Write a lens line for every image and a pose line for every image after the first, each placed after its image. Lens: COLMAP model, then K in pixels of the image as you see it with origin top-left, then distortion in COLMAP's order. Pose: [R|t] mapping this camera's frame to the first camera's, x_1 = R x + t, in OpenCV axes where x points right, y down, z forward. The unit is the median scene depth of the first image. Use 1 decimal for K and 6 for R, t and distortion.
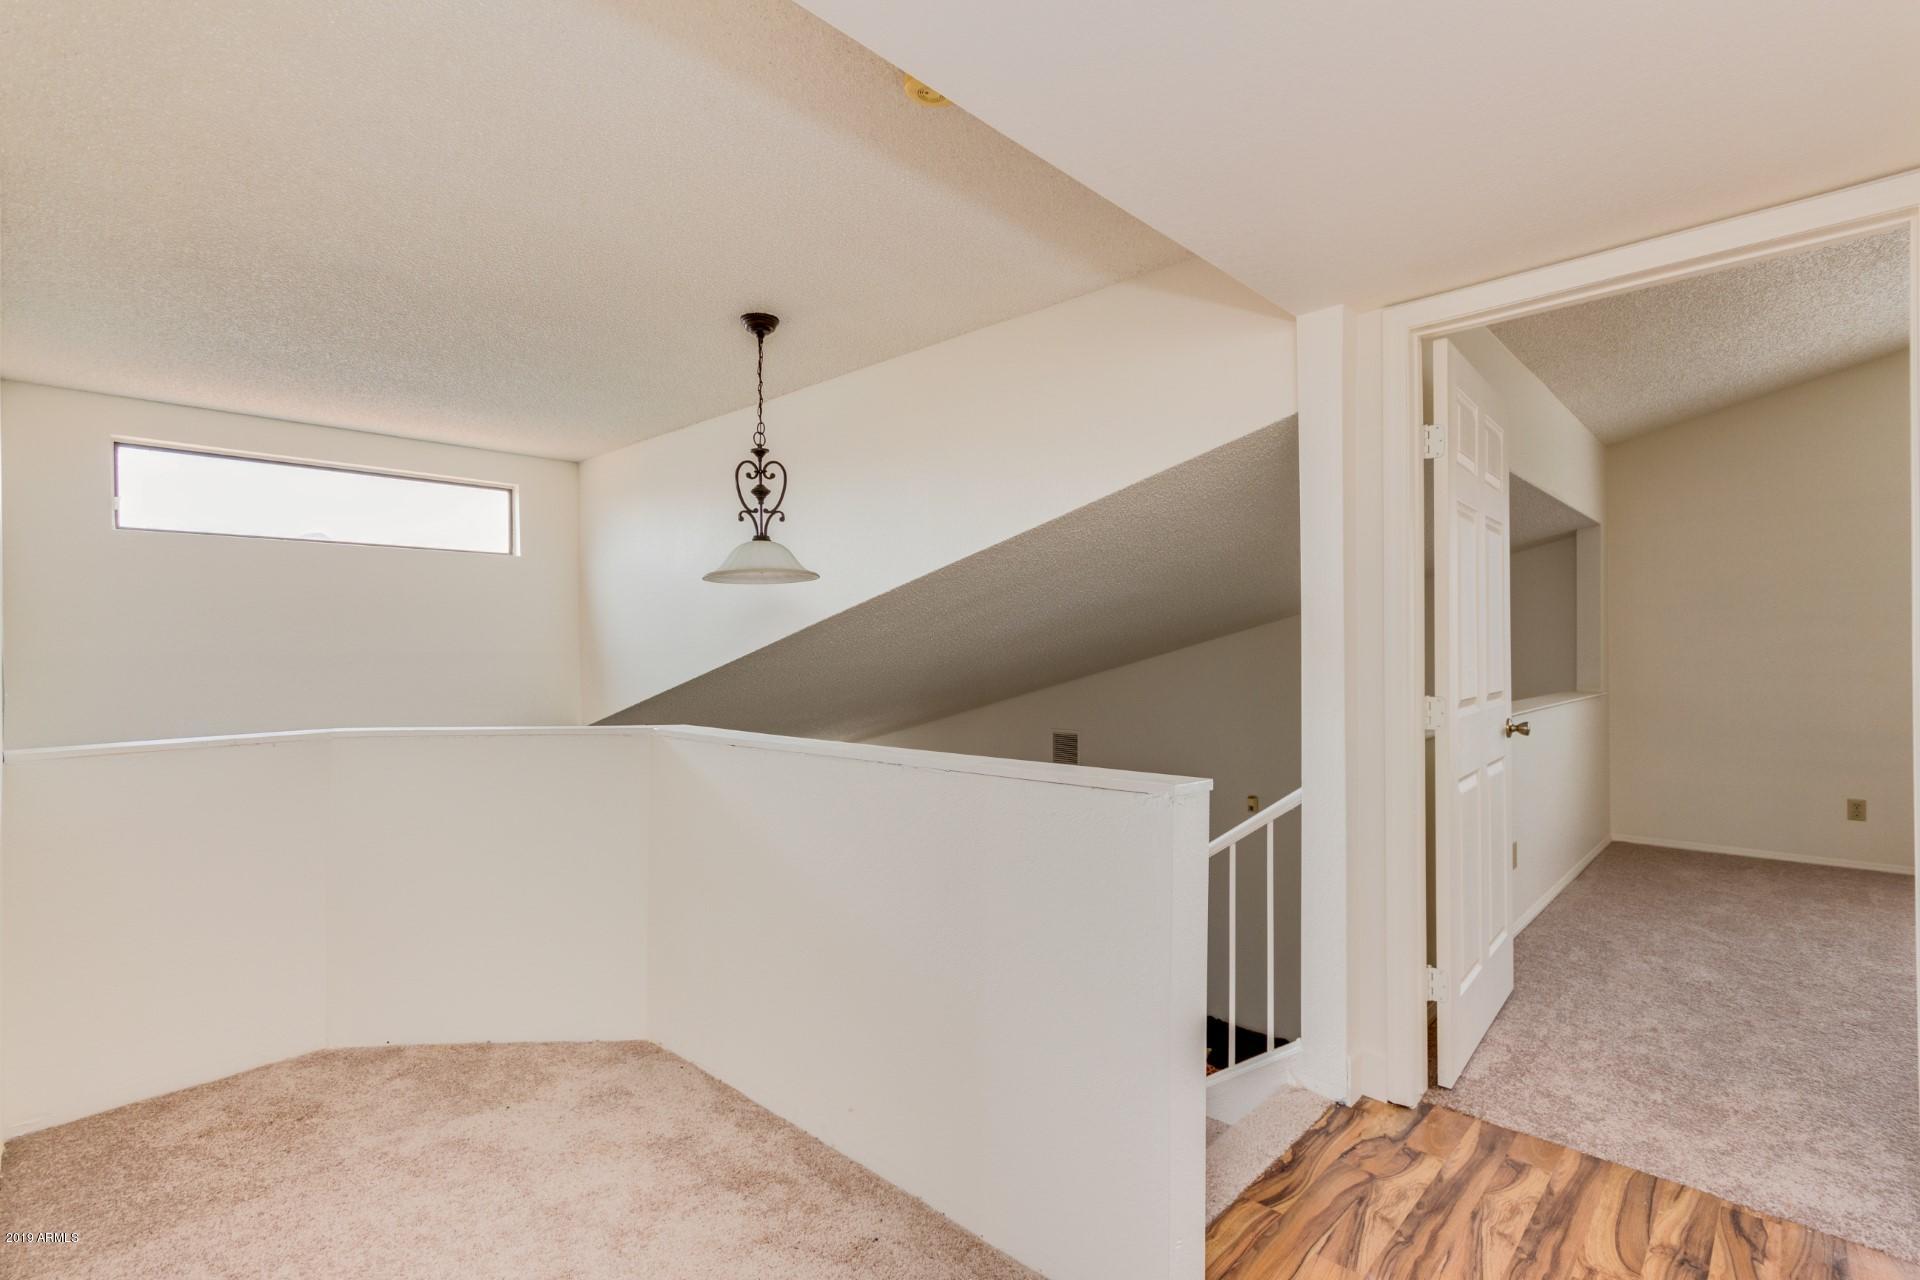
lens RADIAL K [[894.9, 0, 961.5], [0, 894.9, 645.4], [0, 0, 1]] dist [0.000565, 0.000138]
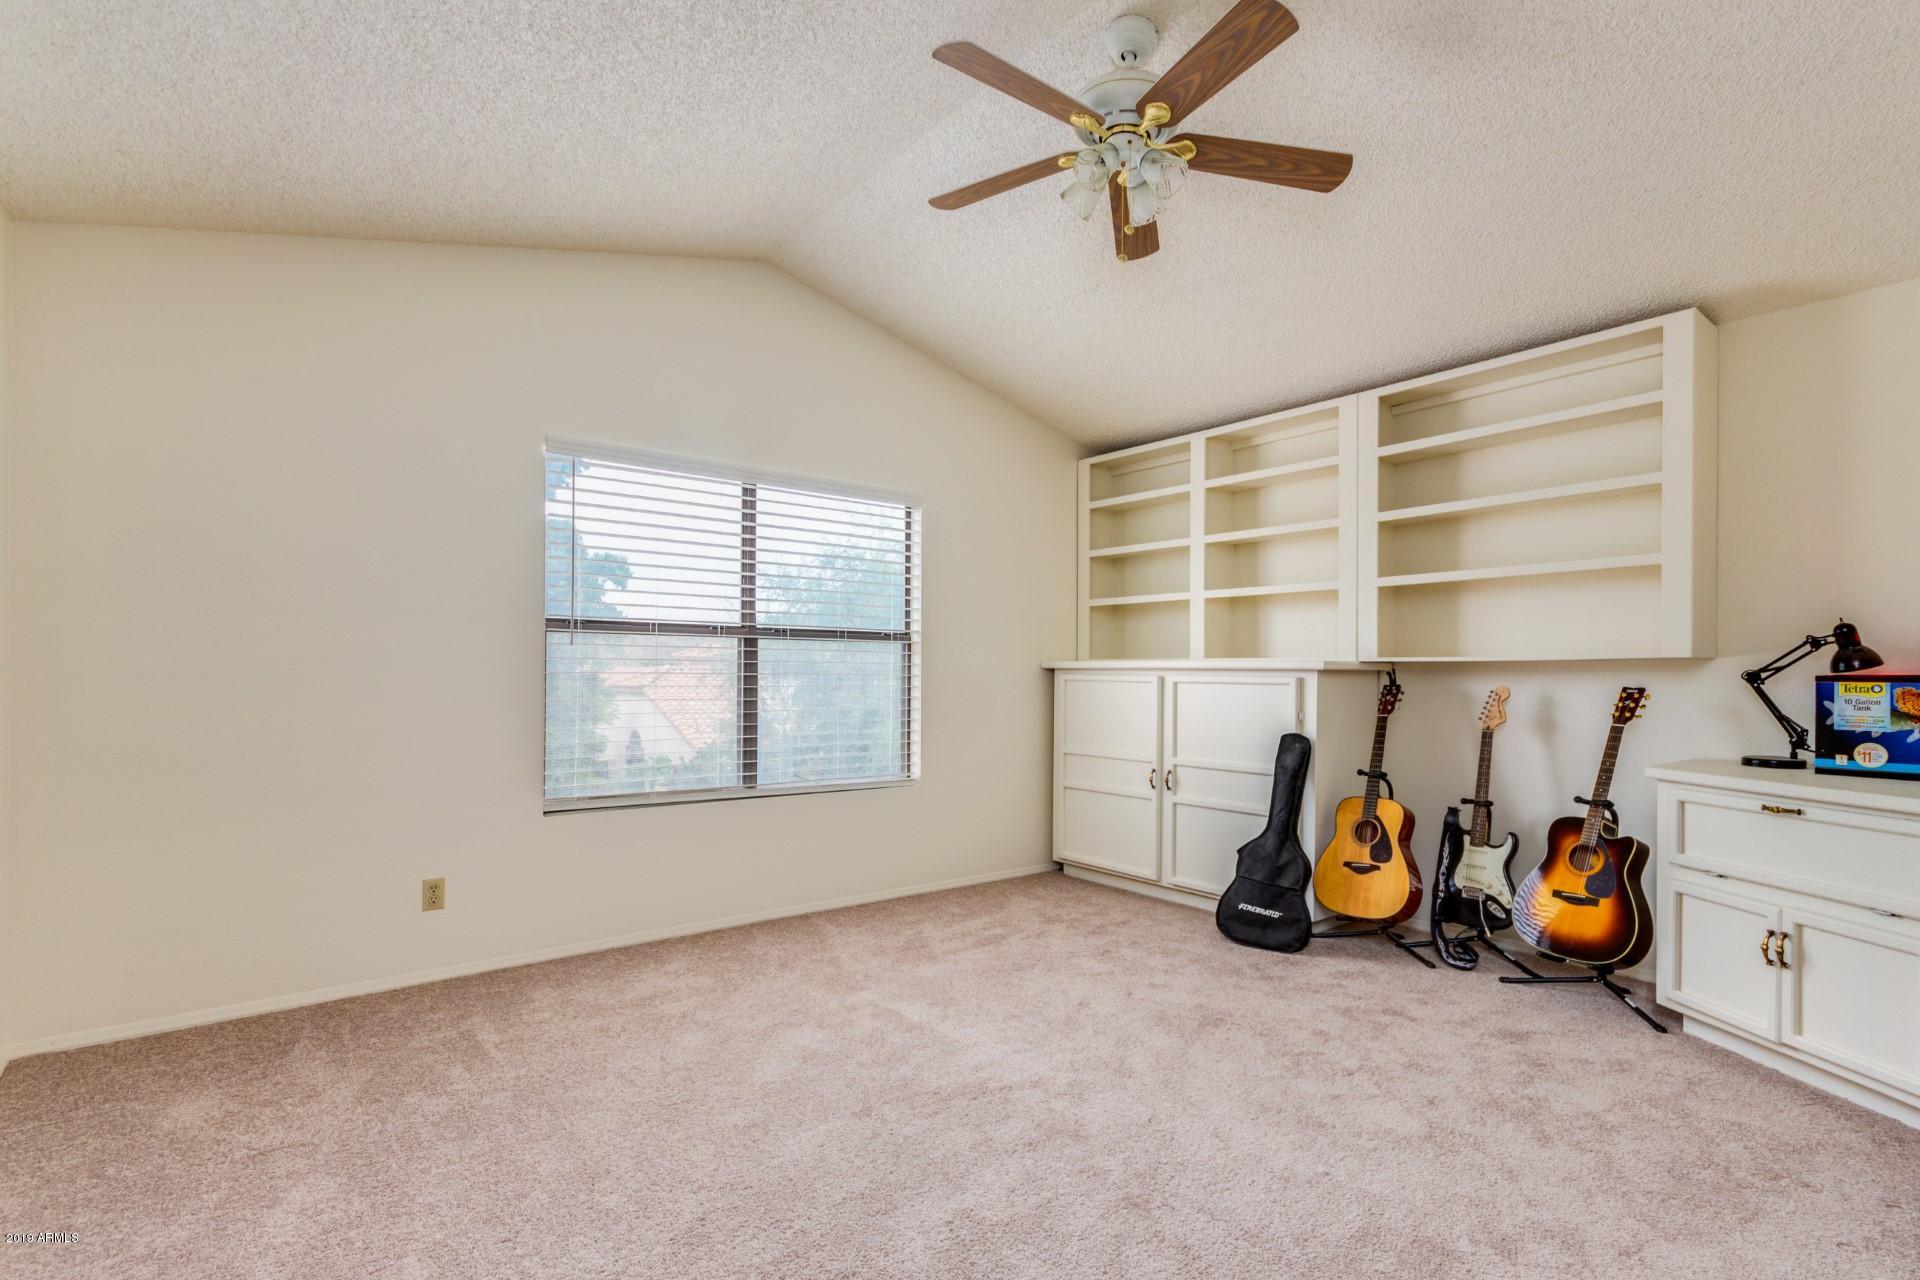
lens RADIAL K [[894.9, 0, 961.2], [0, 894.9, 653.5], [0, 0, 1]] dist [0.000565, 0.000138]
pose [[0.150576, 0.011233, 0.988535, 0.378335], [-0.007558, 0.999919, -0.010211, 0.002415], [-0.988570, -0.005934, 0.150649, 0.495976]]
